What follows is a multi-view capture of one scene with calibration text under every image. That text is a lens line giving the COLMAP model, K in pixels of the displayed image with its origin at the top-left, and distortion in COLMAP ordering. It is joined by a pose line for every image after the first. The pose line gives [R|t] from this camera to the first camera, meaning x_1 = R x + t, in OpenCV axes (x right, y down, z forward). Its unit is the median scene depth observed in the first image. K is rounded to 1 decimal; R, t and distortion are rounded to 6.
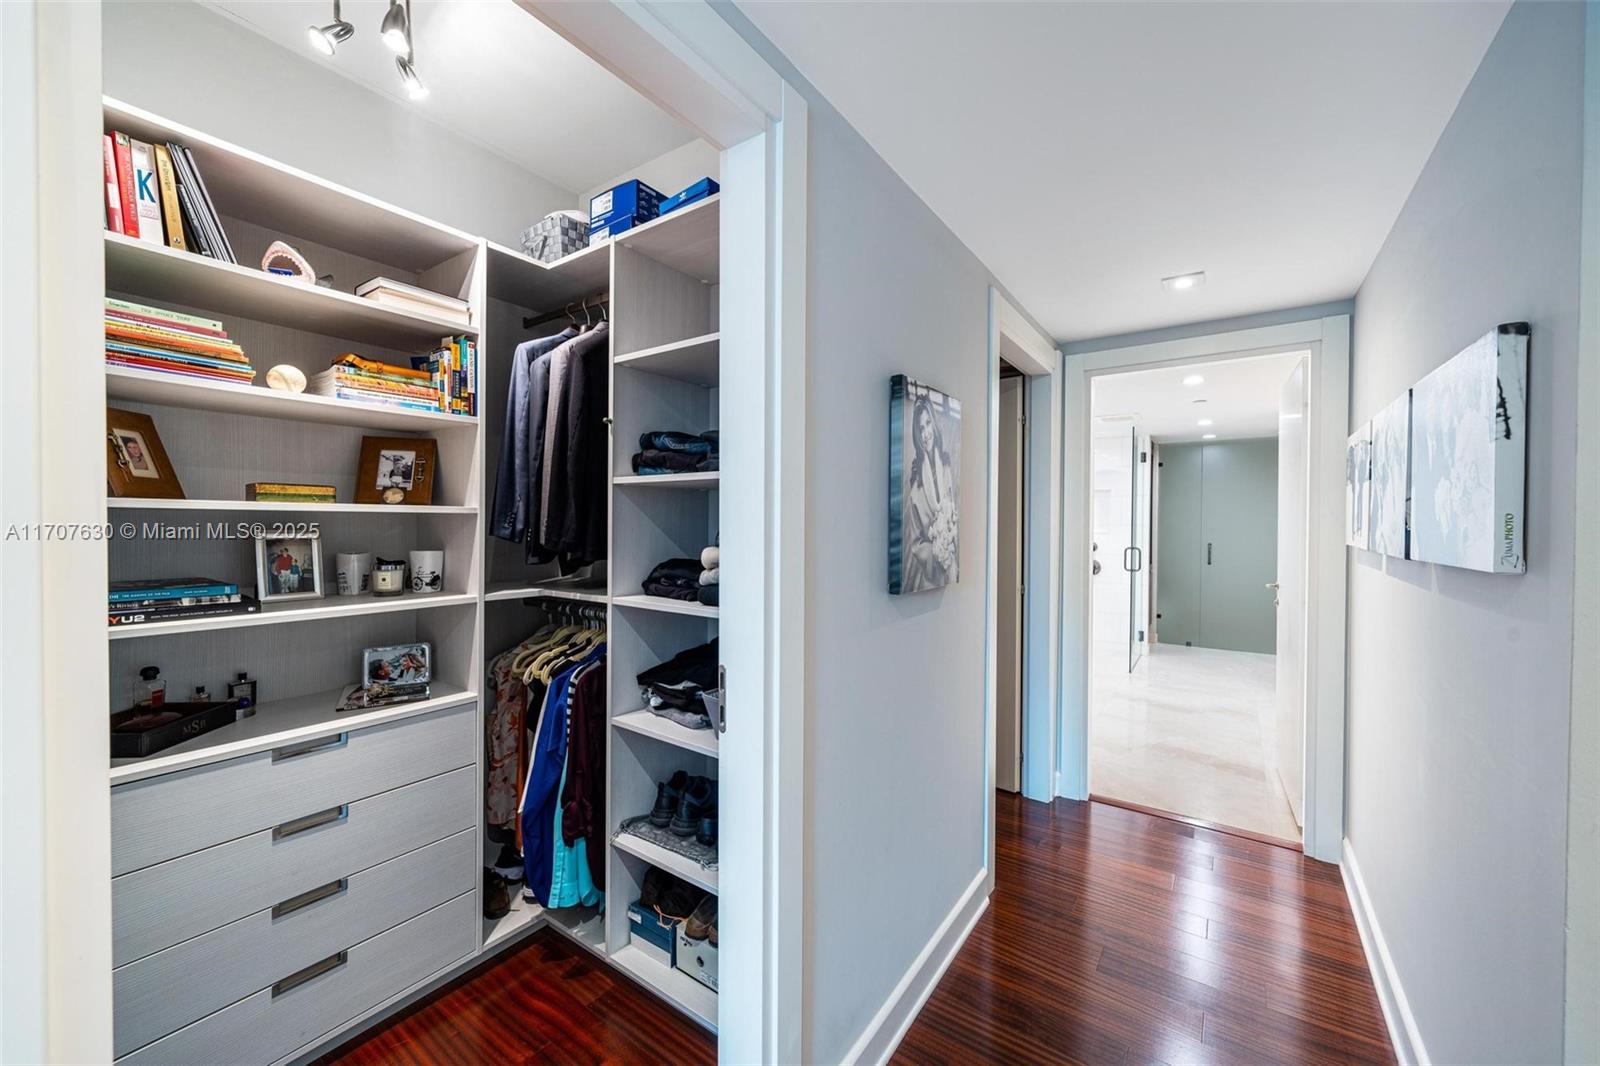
lens RADIAL K [[622.2, 0, 800.0], [0, 622.2, 533.0], [0, 0, 1]] dist [-0.000752, -0.000251]
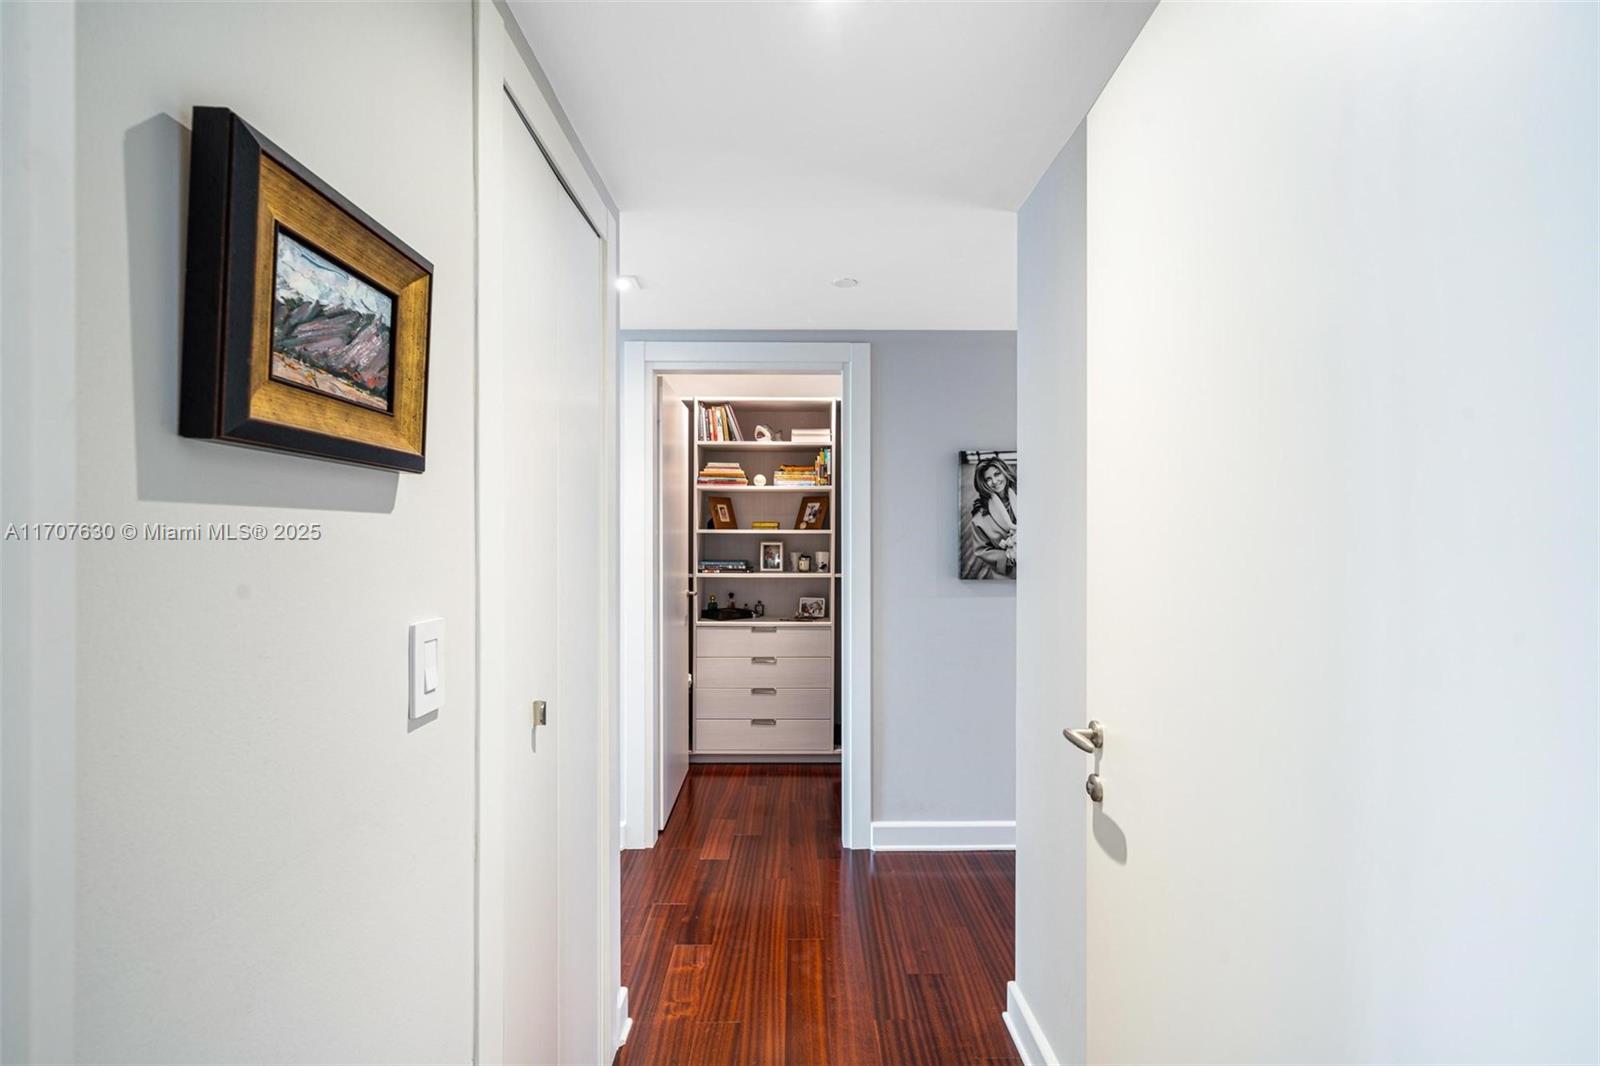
lens RADIAL K [[712.9, 0, 801.3], [0, 712.9, 540.4], [0, 0, 1]] dist [0.002697, 0.000289]
pose [[0.587180, 0.000576, -0.809456, 1.434680], [-0.009685, 0.999933, -0.006314, 0.008324], [0.809399, 0.011547, 0.587146, -0.488977]]
